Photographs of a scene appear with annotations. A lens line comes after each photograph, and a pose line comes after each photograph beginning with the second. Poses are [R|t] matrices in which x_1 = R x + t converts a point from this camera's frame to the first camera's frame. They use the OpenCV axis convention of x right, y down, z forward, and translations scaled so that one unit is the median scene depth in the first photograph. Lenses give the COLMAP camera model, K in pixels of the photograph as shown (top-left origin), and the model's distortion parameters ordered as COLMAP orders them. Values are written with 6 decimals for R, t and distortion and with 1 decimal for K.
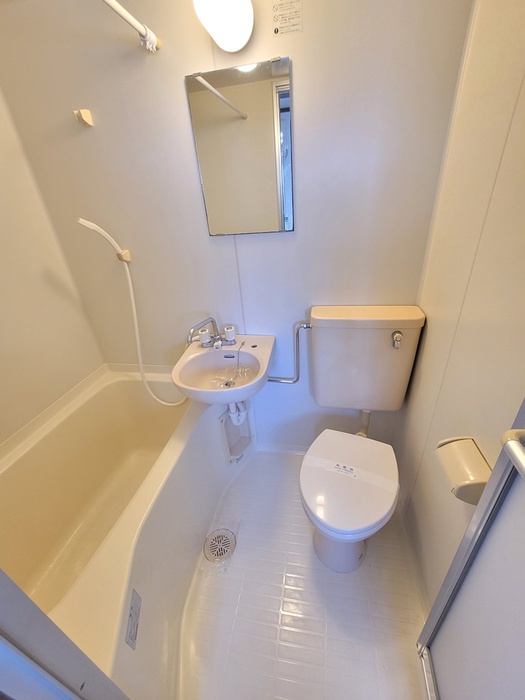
lens RADIAL K [[284.3, 0, 263.0], [0, 284.3, 350.5], [0, 0, 1]] dist [-0.001423, 0.000095]
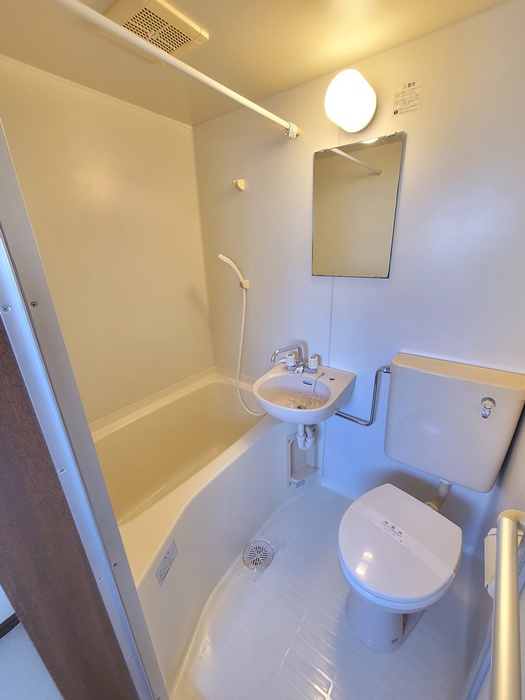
lens RADIAL K [[284.3, 0, 265.5], [0, 284.3, 349.7], [0, 0, 1]] dist [-0.001423, 0.000095]
pose [[0.901300, 0.190780, -0.388923, 0.136306], [-0.233016, 0.970364, -0.064003, 0.004174], [0.365187, 0.148311, 0.919044, -0.074179]]
